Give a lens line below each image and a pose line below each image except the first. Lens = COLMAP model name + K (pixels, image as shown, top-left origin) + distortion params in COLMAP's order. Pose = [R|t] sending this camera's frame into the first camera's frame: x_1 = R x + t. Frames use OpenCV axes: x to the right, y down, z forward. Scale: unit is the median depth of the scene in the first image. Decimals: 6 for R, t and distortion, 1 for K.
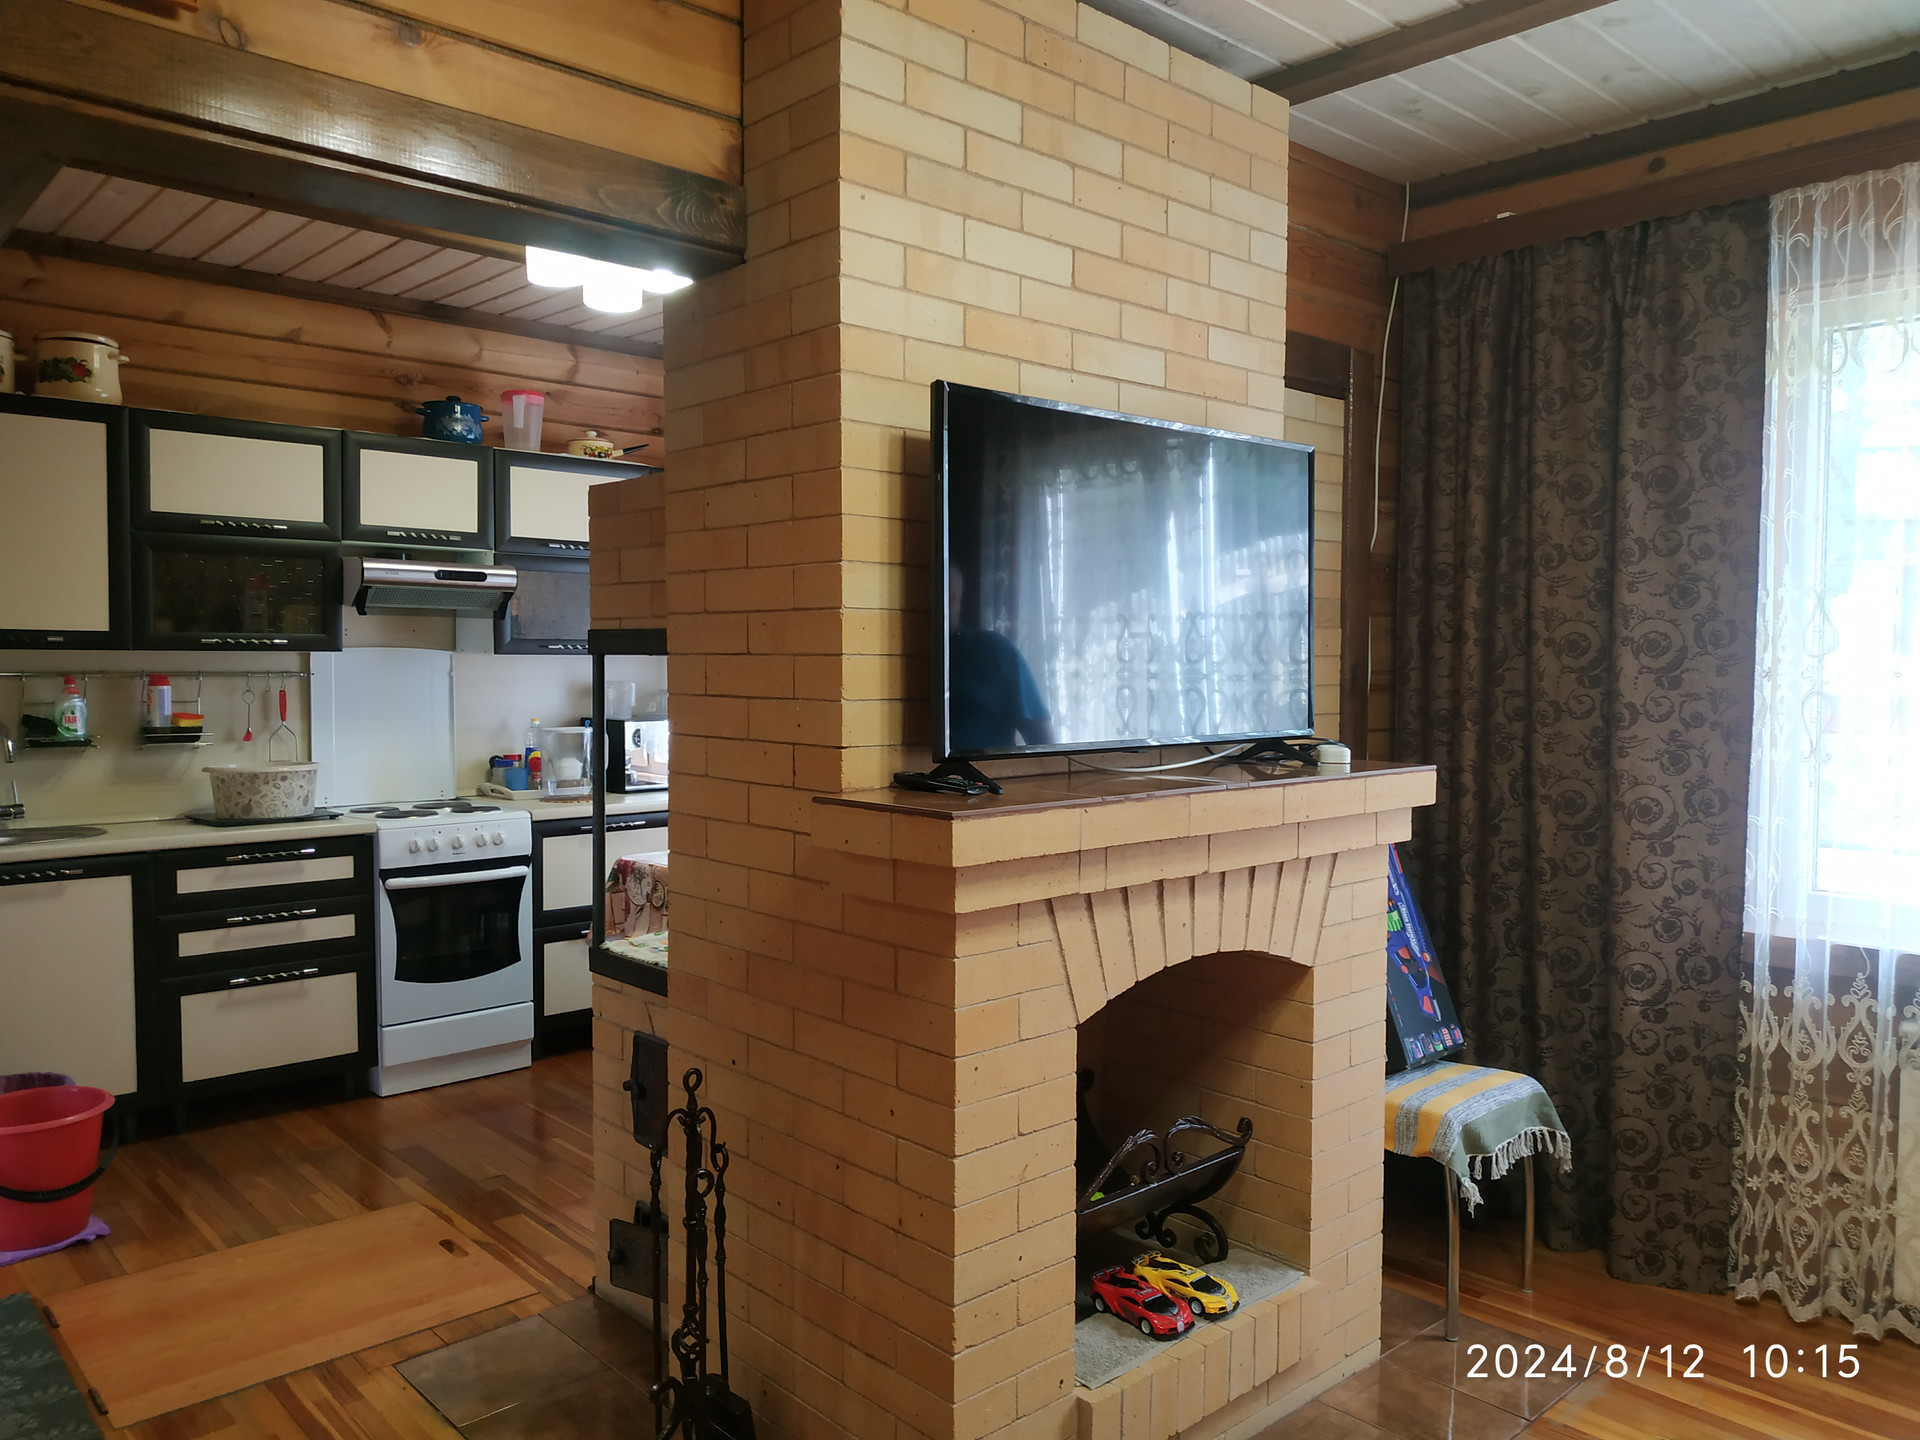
lens RADIAL K [[1391.1, 0, 943.1], [0, 1391.1, 700.2], [0, 0, 1]] dist [0.019583, -0.030965]
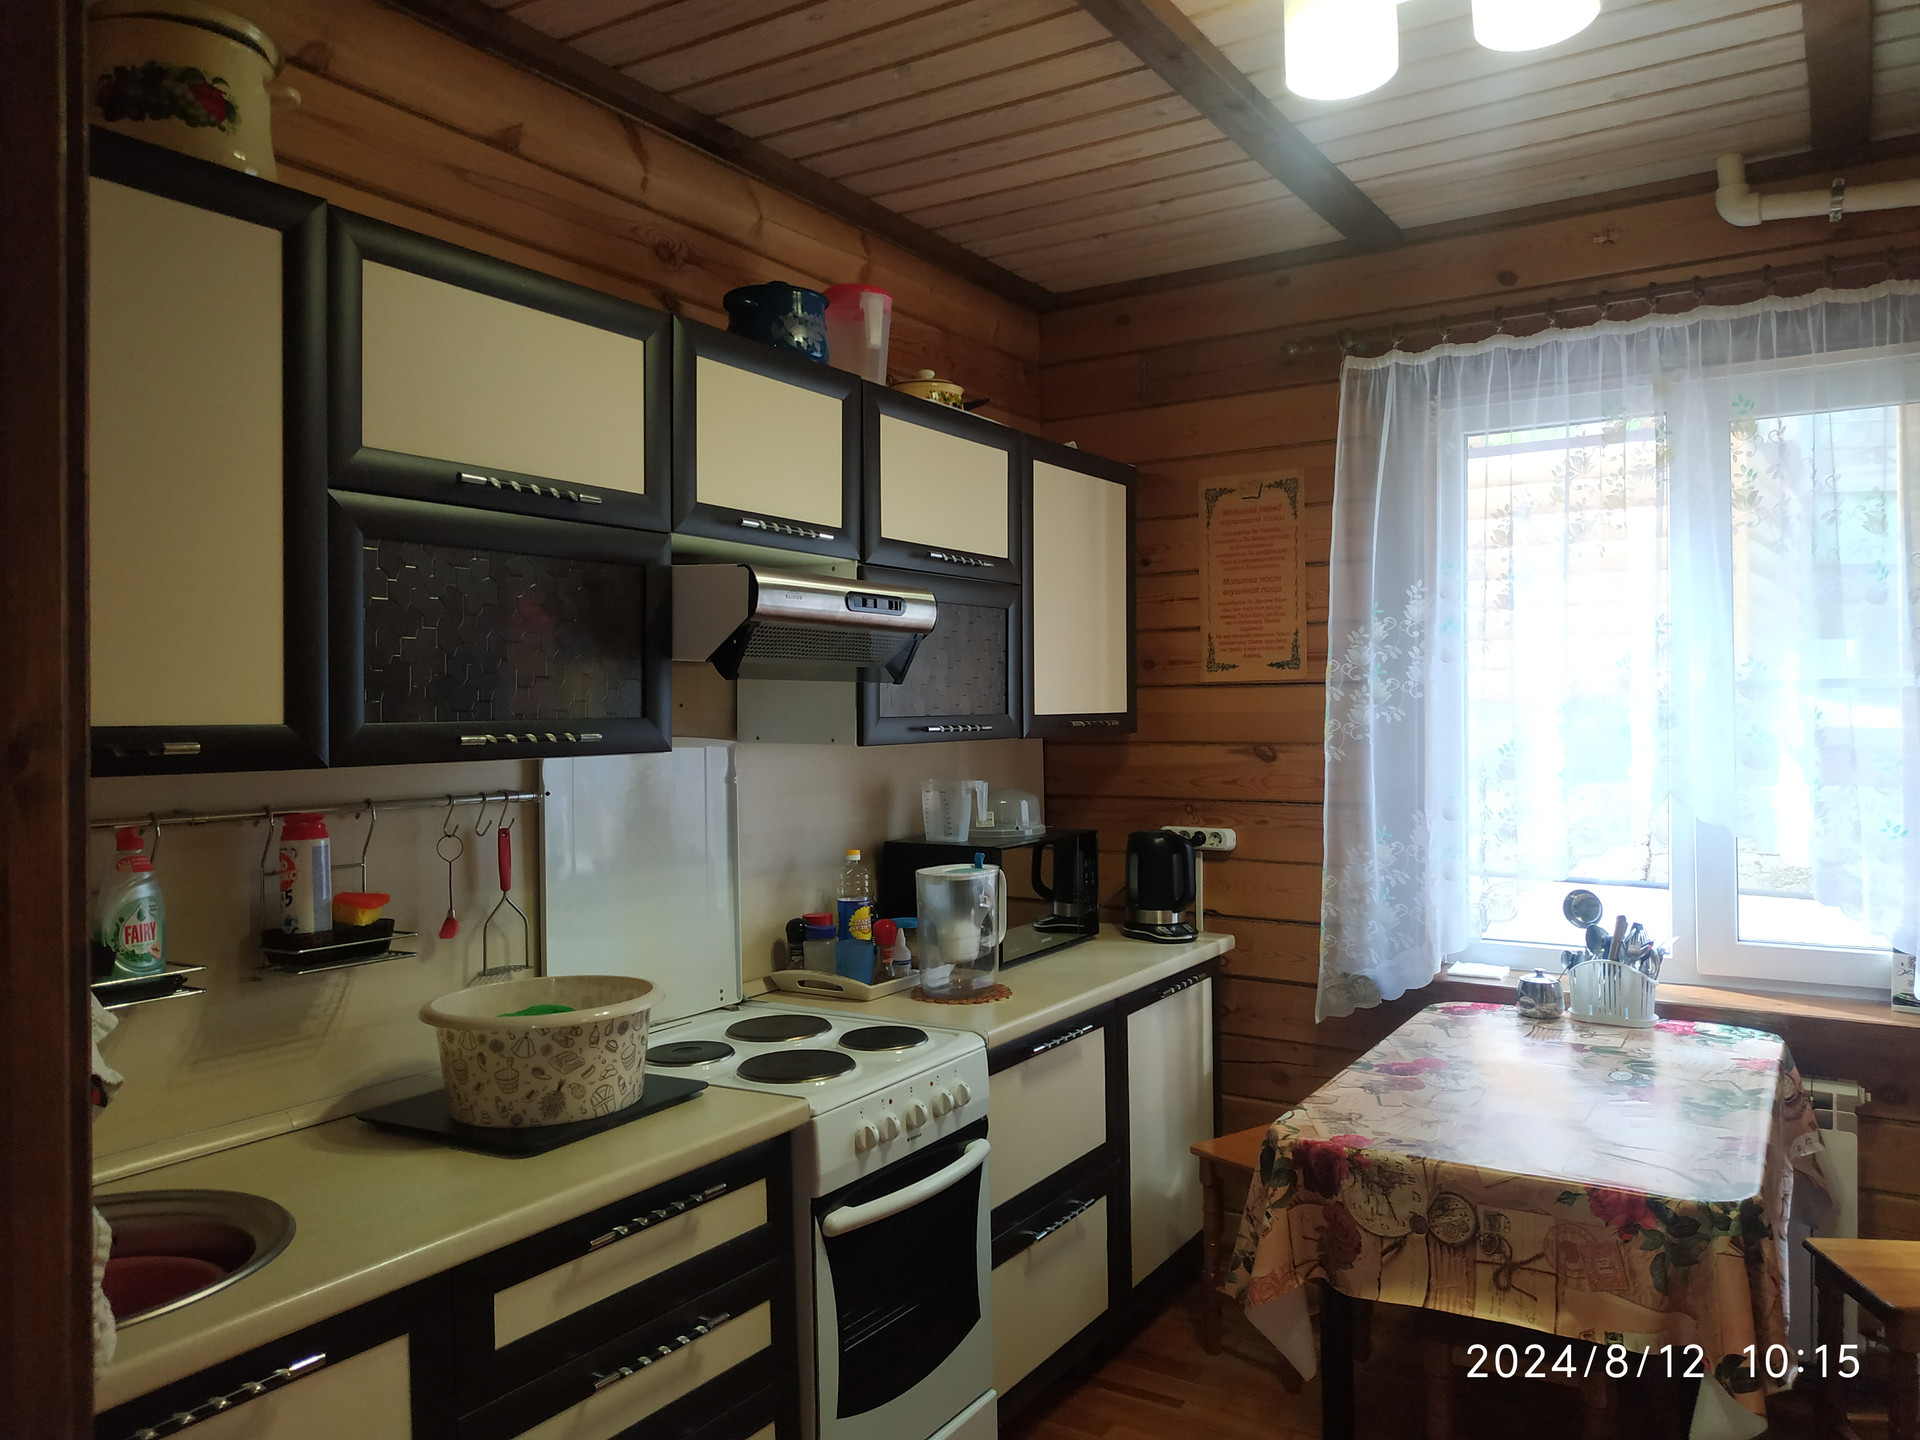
lens RADIAL K [[1391.1, 0, 964.6], [0, 1391.1, 707.9], [0, 0, 1]] dist [0.019583, -0.030965]
pose [[0.969932, -0.016671, 0.242805, -0.467782], [0.024344, 0.999293, -0.028636, -0.035111], [-0.242156, 0.033686, 0.969652, 0.507316]]
